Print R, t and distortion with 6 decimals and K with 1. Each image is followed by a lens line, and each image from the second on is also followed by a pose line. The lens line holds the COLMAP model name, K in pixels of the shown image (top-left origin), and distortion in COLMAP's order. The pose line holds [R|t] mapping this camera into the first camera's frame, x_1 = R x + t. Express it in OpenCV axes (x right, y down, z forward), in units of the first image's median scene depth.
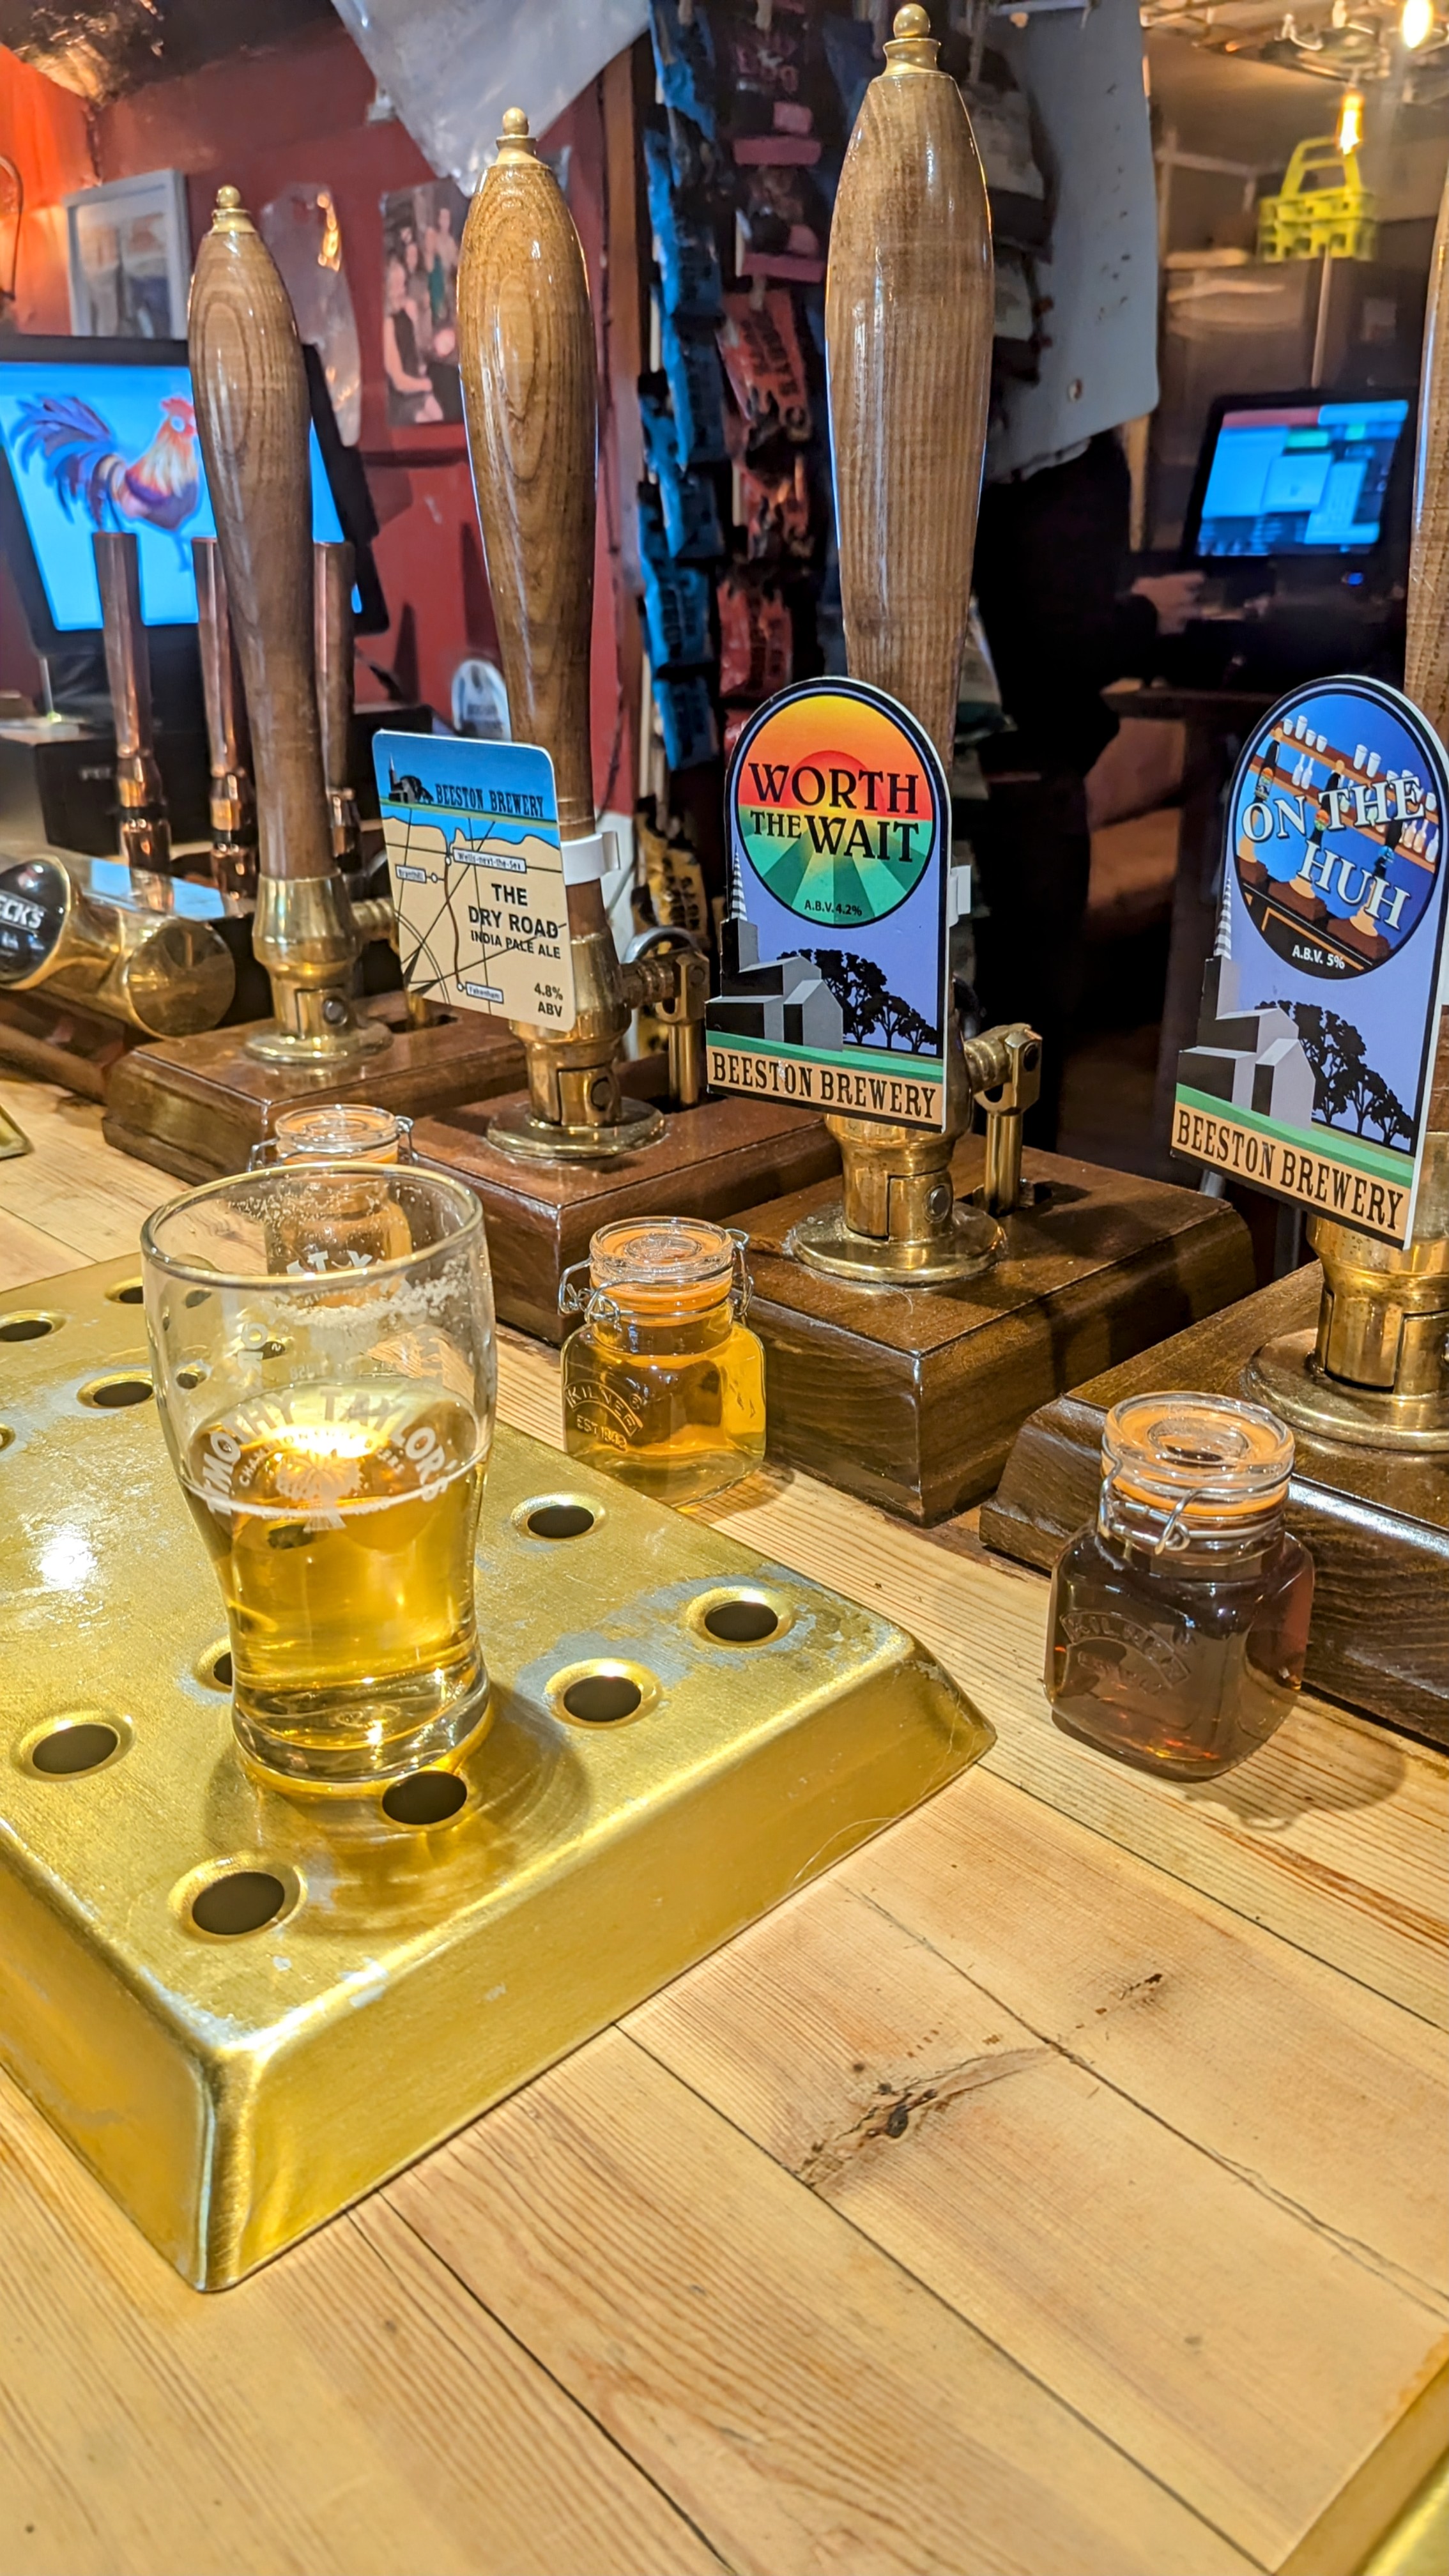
lens RADIAL K [[1887.0, 0, 724.5], [0, 1887.0, 1288.0], [0, 0, 1]] dist [0.001501, -0.001856]
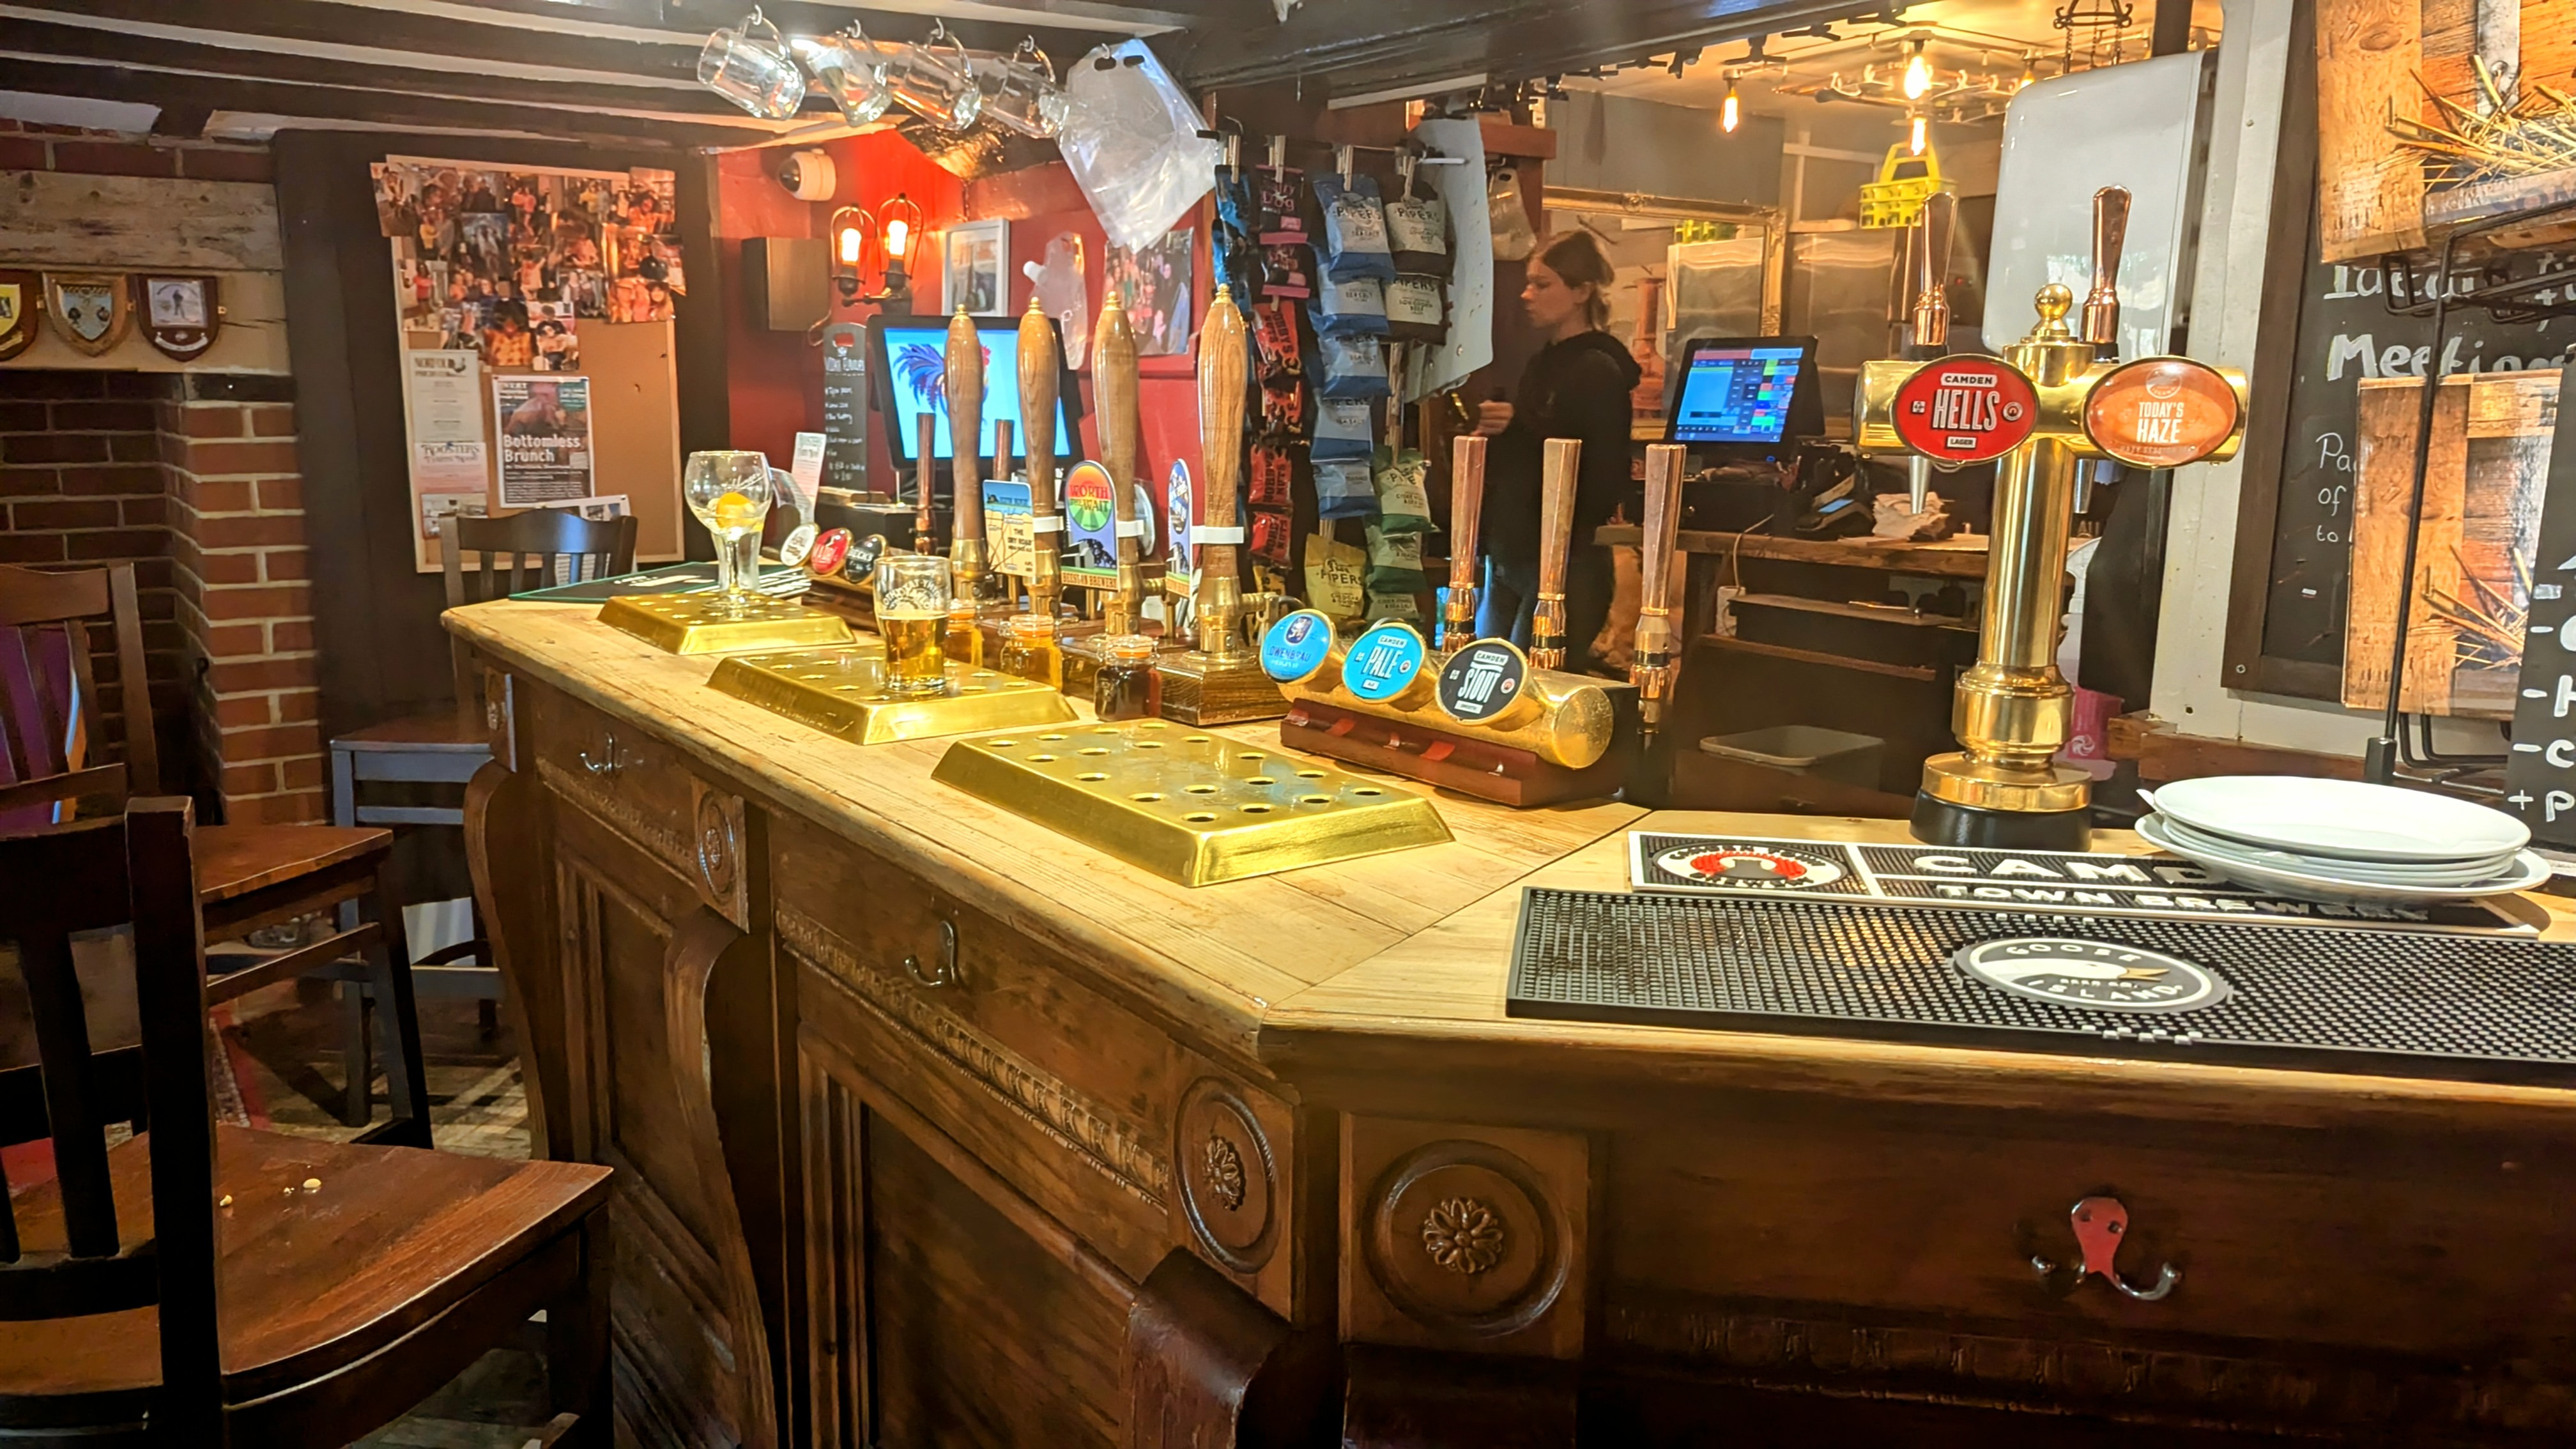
lens RADIAL K [[1834.8, 0, 1288.0], [0, 1834.8, 724.5], [0, 0, 1]] dist [0.043005, -0.000294]
pose [[0.989854, 0.047481, -0.133920, 0.288406], [-0.074742, 0.975575, -0.206560, 0.266877], [0.120841, 0.214474, 0.969226, -0.692868]]
